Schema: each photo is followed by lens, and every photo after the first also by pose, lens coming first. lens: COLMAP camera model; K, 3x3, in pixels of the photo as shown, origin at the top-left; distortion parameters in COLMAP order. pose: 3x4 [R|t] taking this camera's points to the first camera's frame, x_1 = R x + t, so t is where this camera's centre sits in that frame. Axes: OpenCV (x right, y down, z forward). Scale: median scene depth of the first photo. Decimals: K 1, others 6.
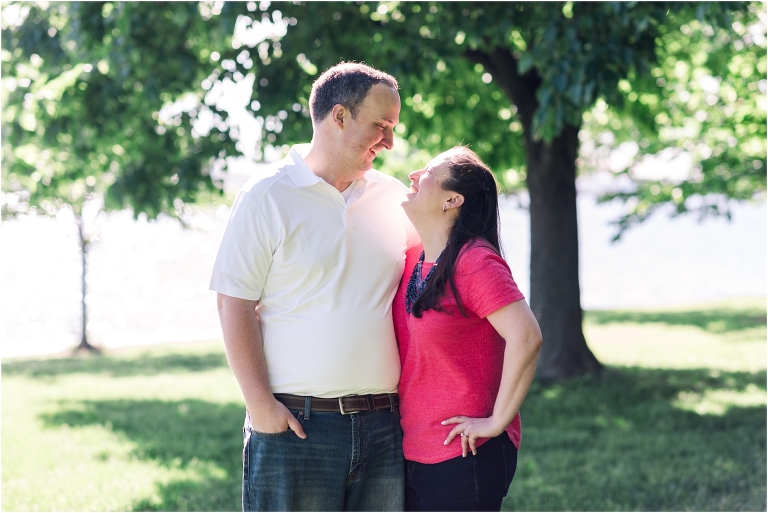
lens RADIAL K [[2454.2, 0, 384.0], [0, 2454.2, 256.5], [0, 0, 1]] dist [-0.045843, -0.418752]
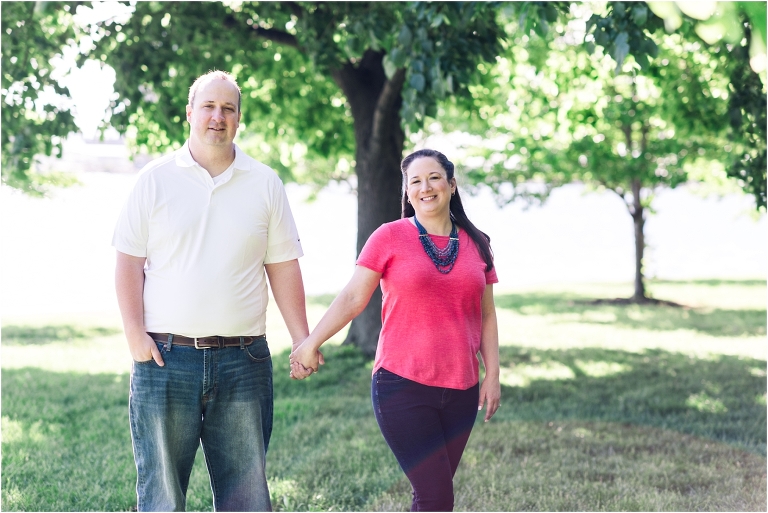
lens RADIAL K [[2688.1, 0, 384.0], [0, 2688.1, 256.5], [0, 0, 1]] dist [-0.007986, -4.250187]
pose [[0.997626, 0.021407, 0.065447, -0.005898], [-0.021629, 0.999762, 0.002689, 0.005199], [-0.065373, -0.004098, 0.997852, -0.183626]]
